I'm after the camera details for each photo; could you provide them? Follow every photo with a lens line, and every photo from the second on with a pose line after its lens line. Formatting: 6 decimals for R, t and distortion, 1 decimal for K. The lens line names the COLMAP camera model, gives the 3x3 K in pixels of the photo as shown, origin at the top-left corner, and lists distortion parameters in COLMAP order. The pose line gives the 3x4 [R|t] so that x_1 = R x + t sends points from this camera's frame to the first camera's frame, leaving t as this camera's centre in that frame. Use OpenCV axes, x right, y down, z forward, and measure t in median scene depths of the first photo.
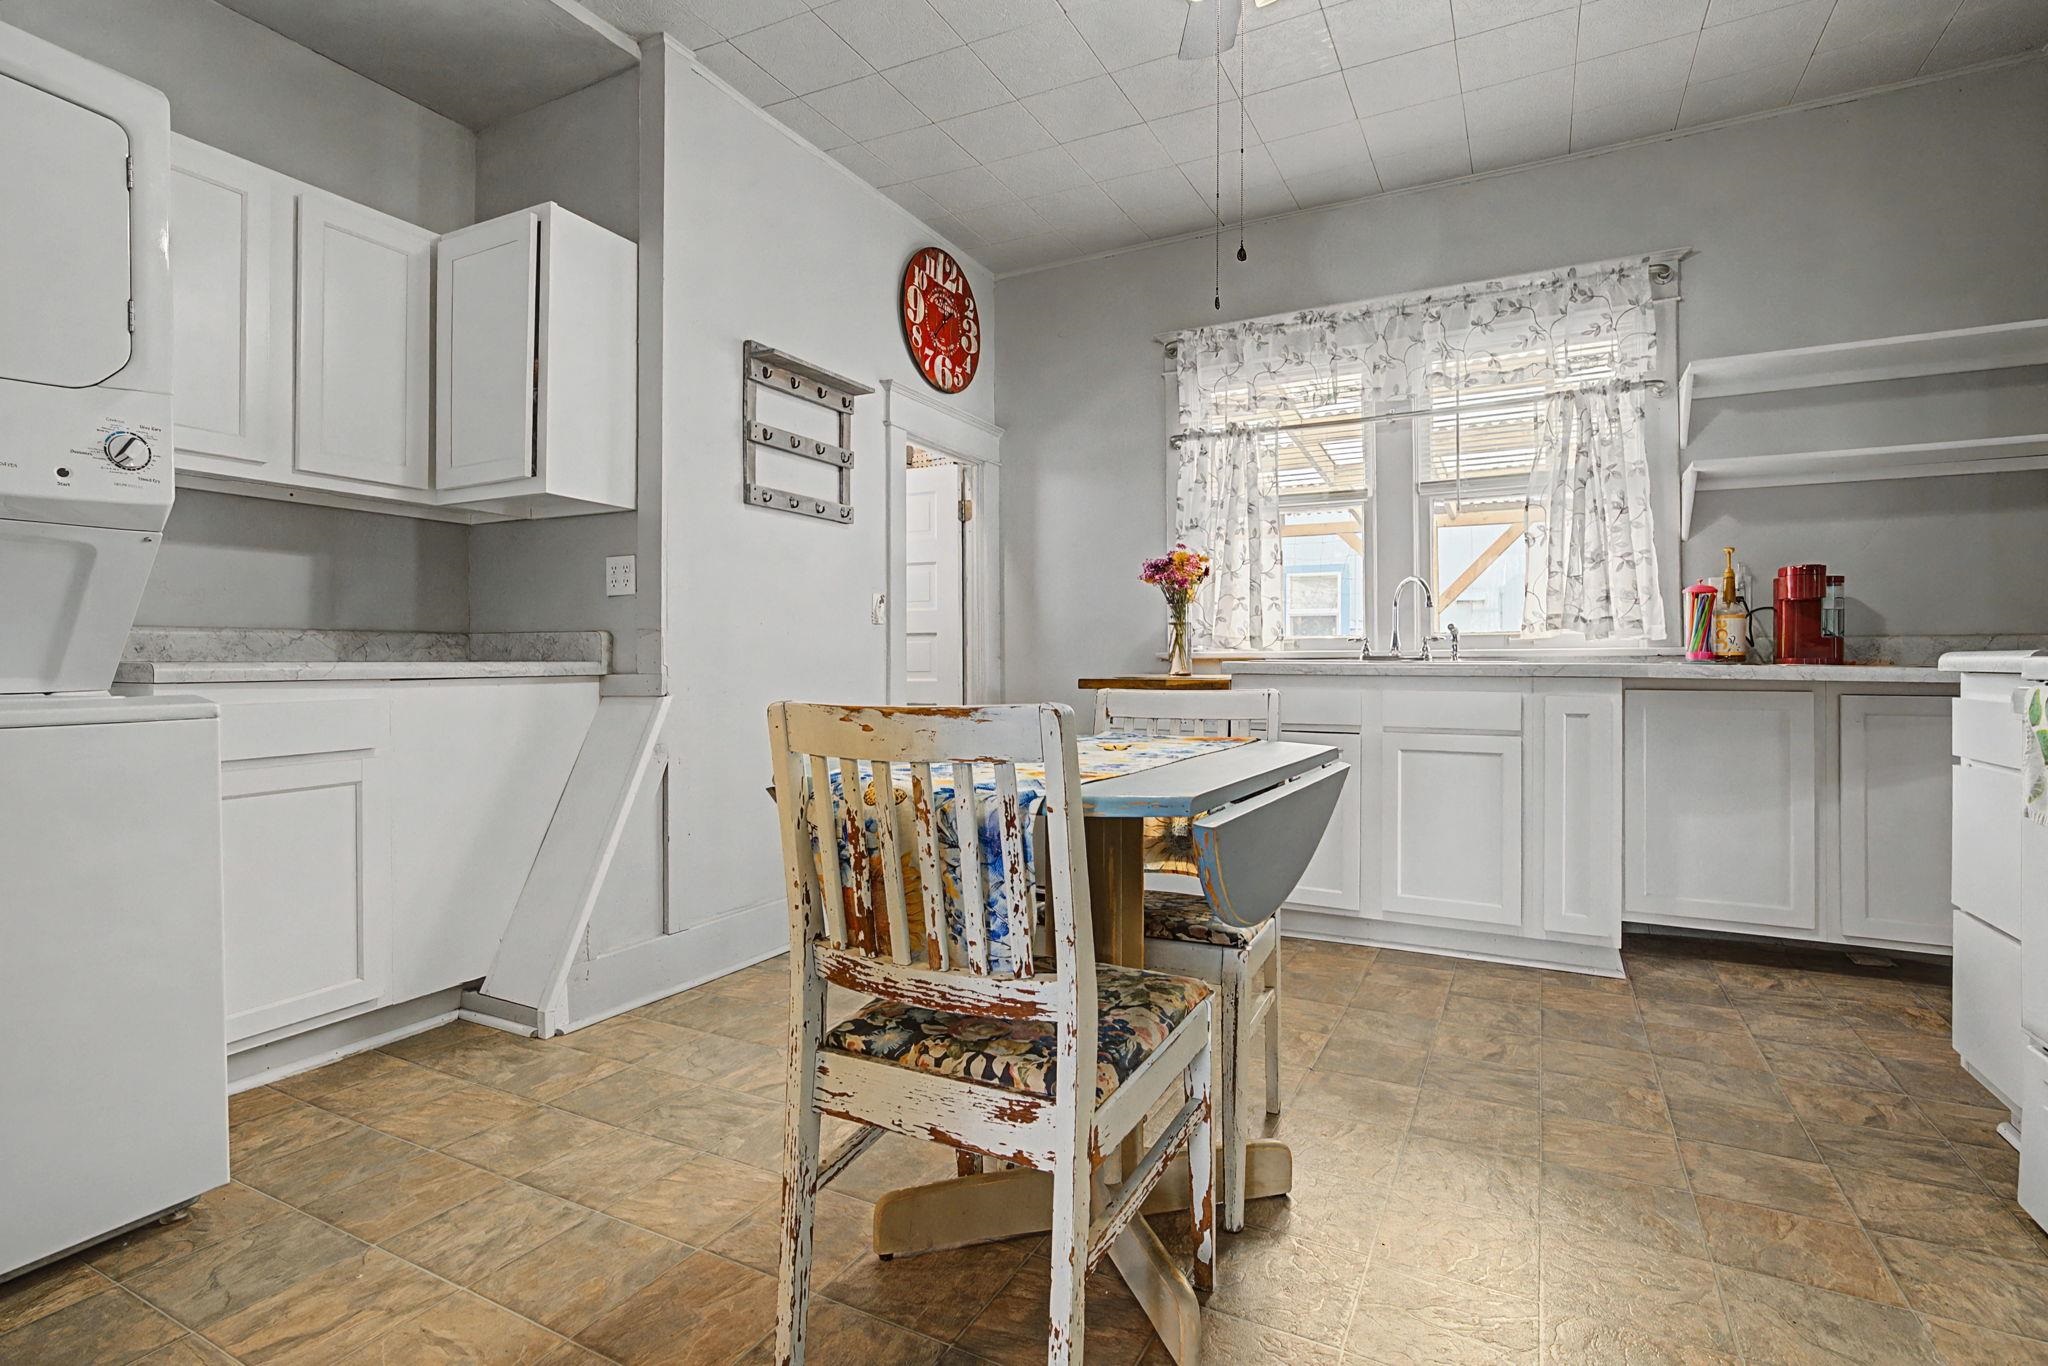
lens RADIAL K [[973.1, 0, 1019.3], [0, 973.1, 667.1], [0, 0, 1]] dist [-0.000917, 0.000813]
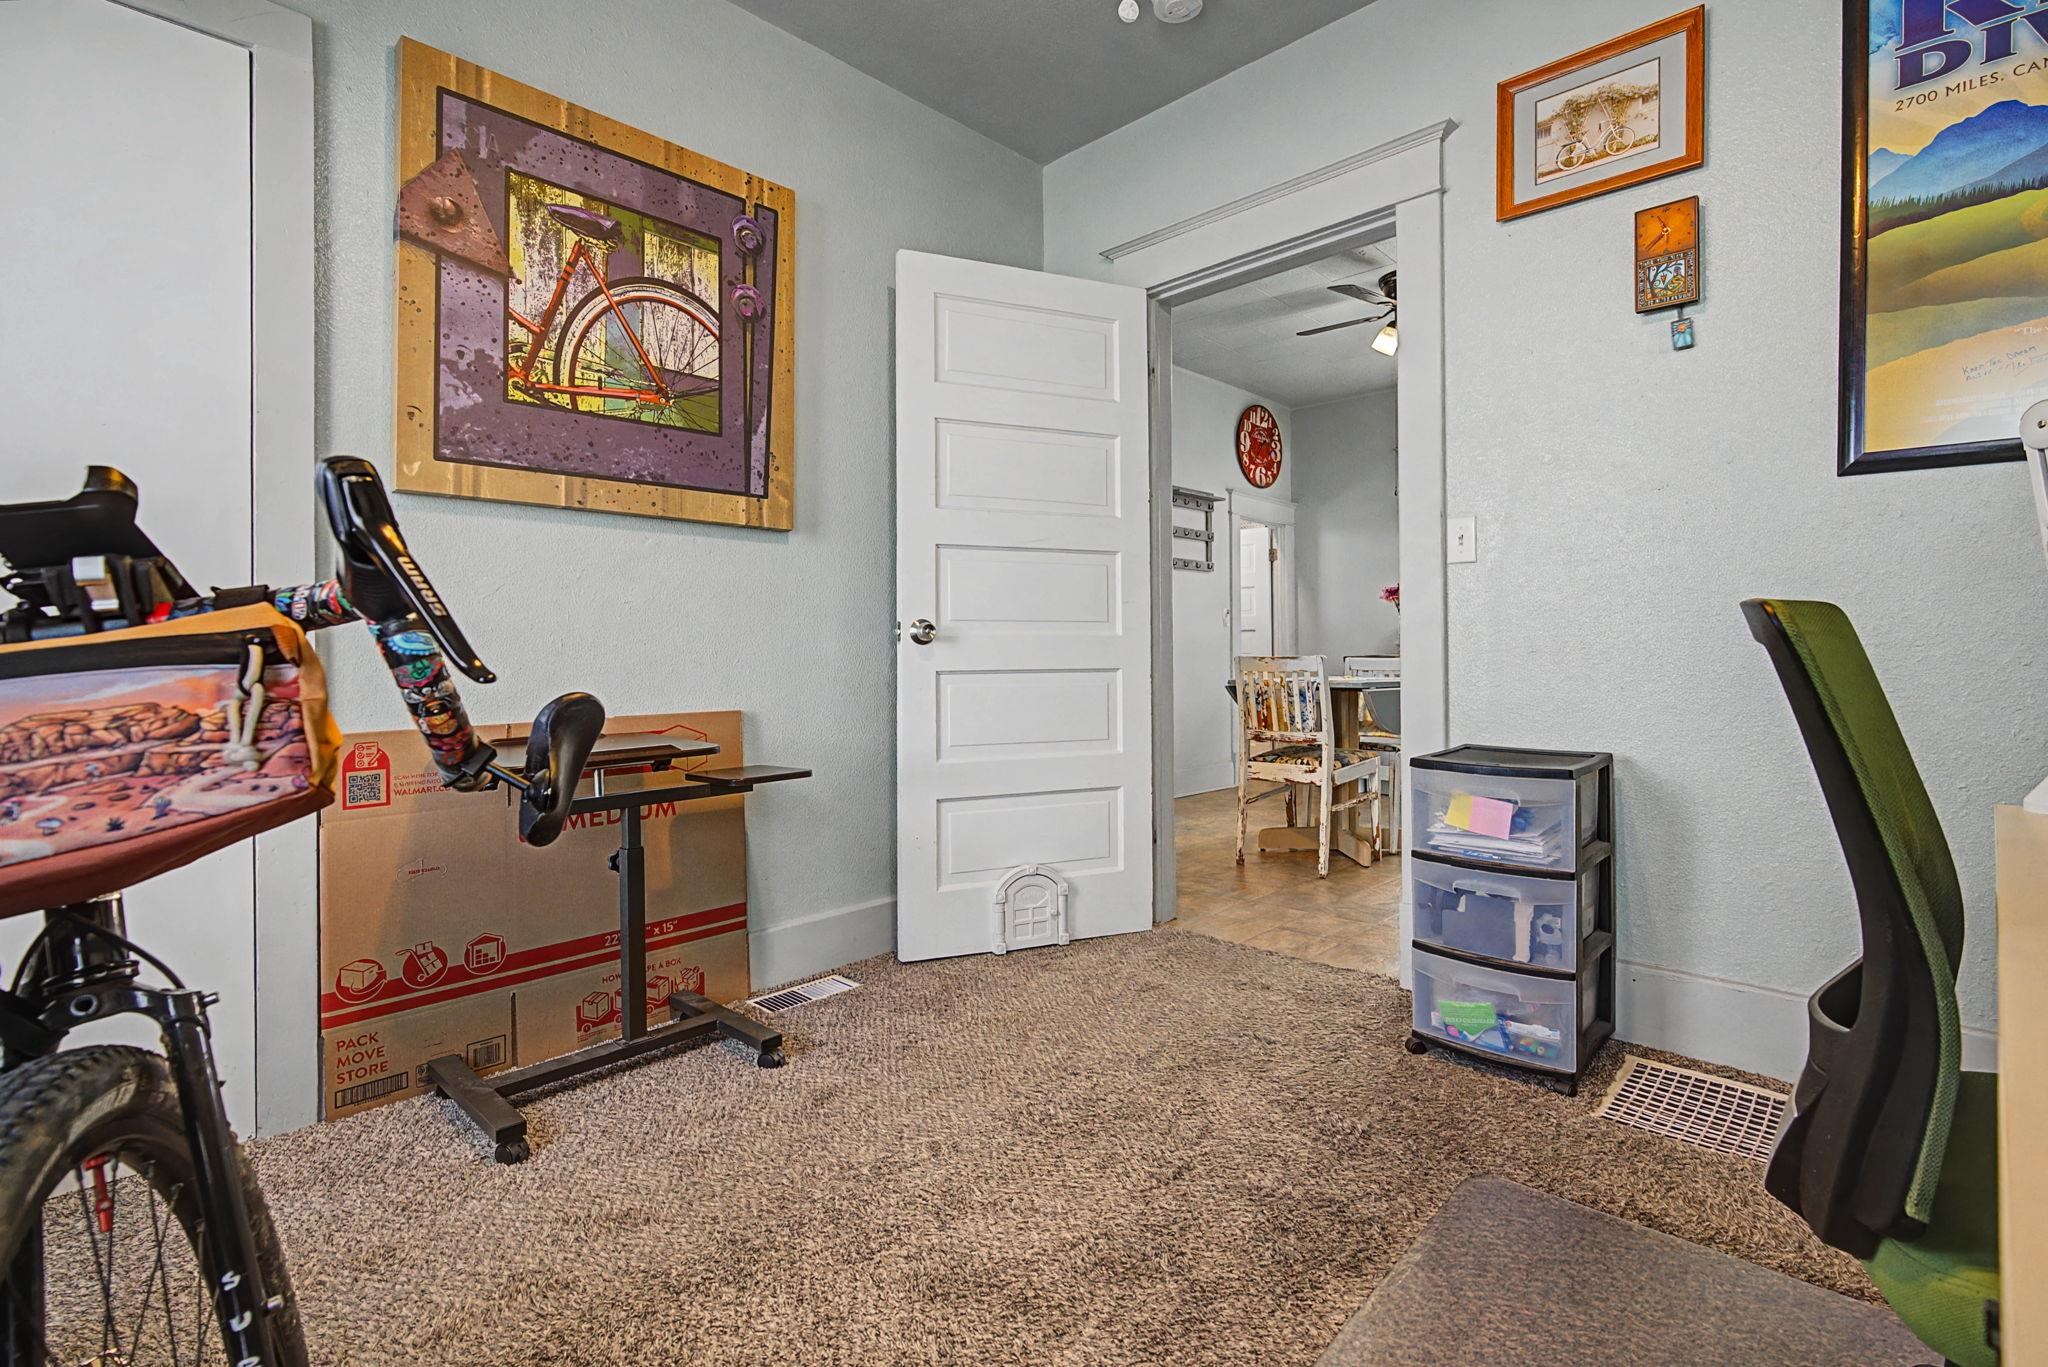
lens RADIAL K [[973.1, 0, 1008.8], [0, 973.1, 639.3], [0, 0, 1]] dist [-0.000917, 0.000813]
pose [[0.957120, -0.003385, -0.289672, -0.008190], [-0.001014, 0.999886, -0.015034, 0.008652], [0.289690, 0.014683, 0.957008, -0.831371]]
